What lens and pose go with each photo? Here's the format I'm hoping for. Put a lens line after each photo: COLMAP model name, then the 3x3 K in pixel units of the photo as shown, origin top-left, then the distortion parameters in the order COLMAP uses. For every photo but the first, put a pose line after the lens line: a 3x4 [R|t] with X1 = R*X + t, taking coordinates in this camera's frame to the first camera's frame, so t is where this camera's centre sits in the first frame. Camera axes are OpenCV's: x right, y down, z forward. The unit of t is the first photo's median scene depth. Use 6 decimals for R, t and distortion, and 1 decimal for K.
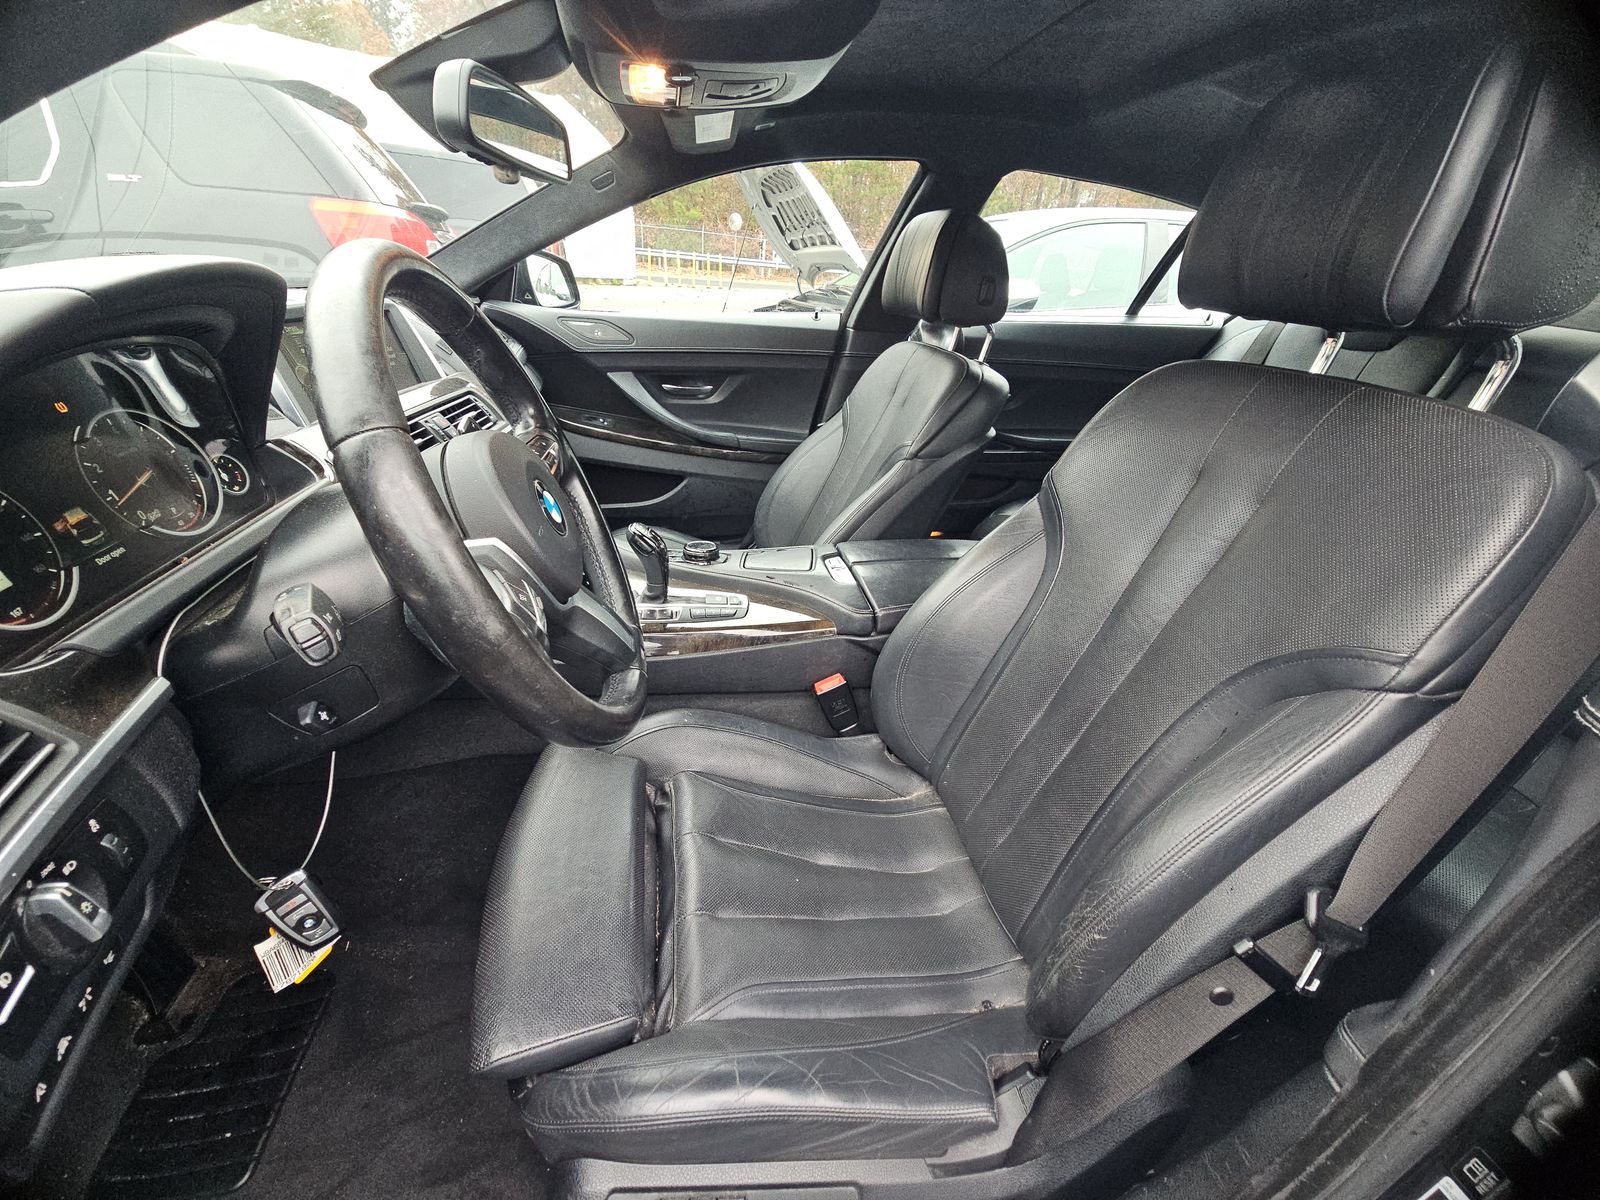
lens RADIAL K [[636.6, 0, 800.4], [0, 636.6, 602.7], [0, 0, 1]] dist [0.002156, -0.006731]
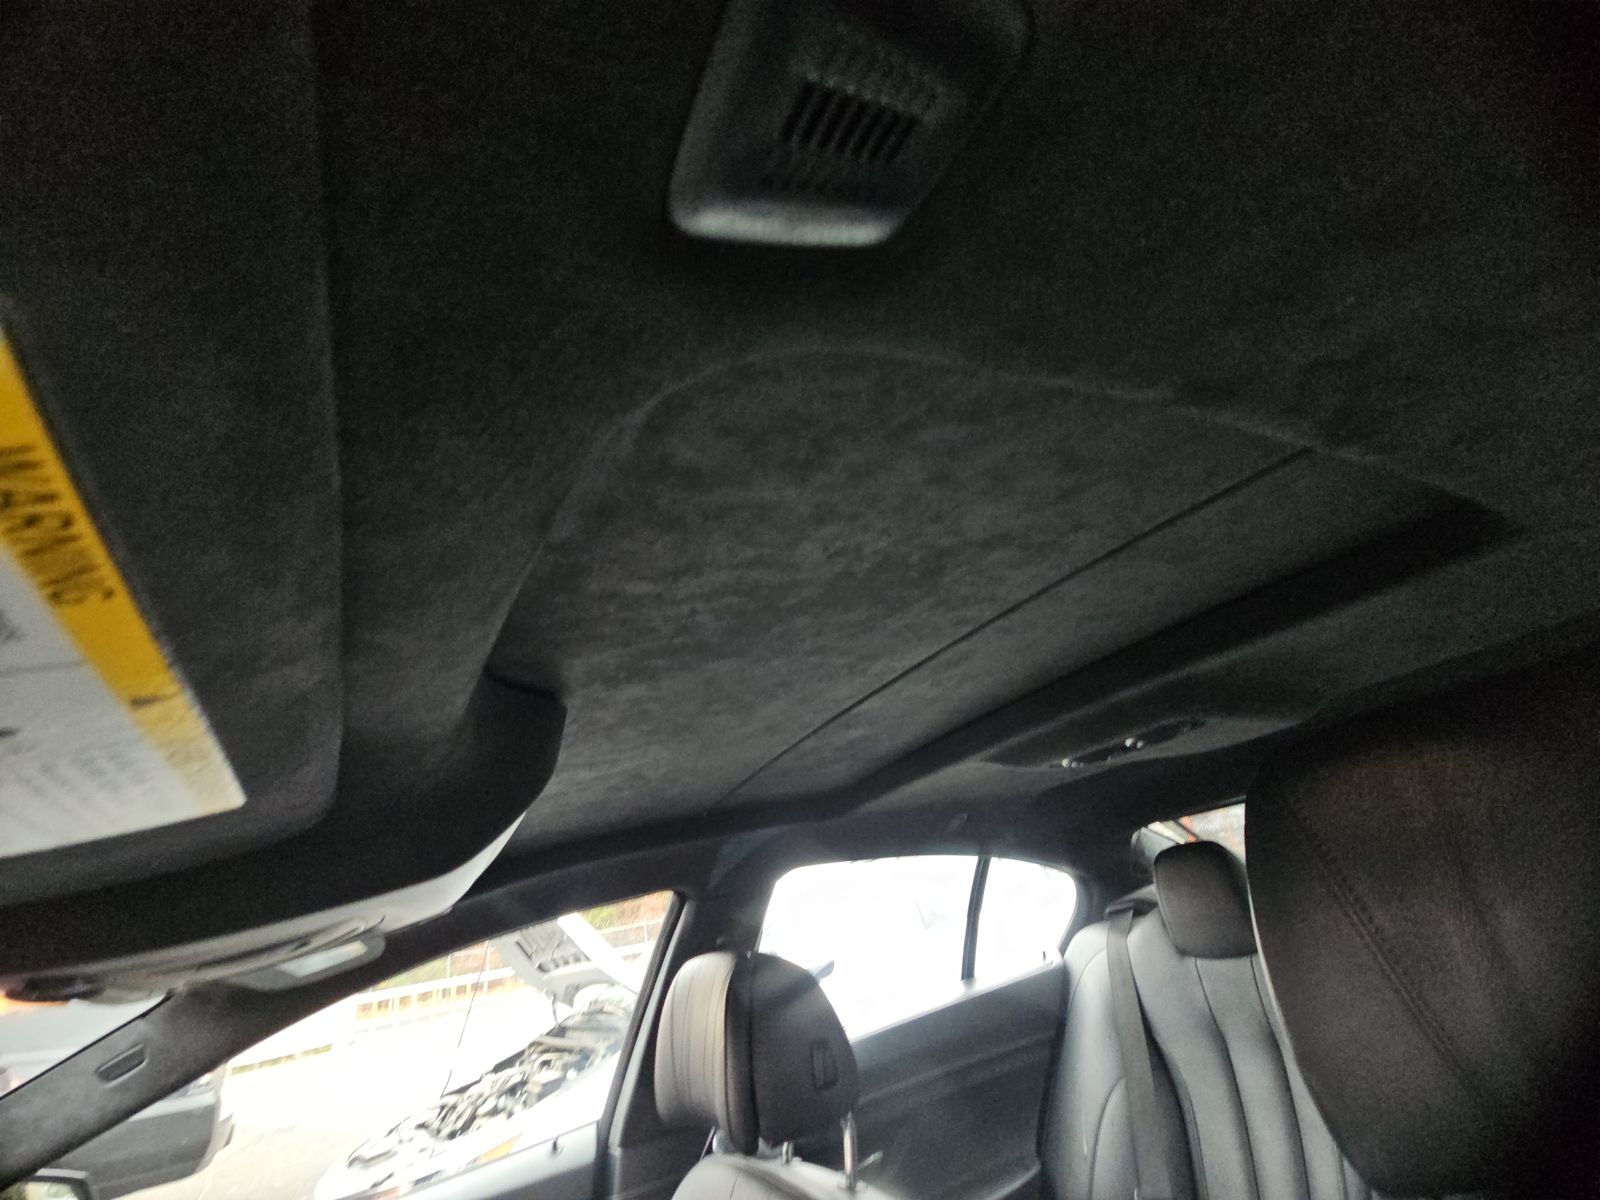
lens RADIAL K [[637.5, 0, 800.0], [0, 637.5, 600.0], [0, 0, 1]] dist [0.000296, -0.006886]
pose [[0.920005, -0.075003, 0.384662, 0.042984], [0.359011, 0.554912, -0.750456, -0.186742], [-0.157167, 0.828521, 0.537448, 0.191433]]
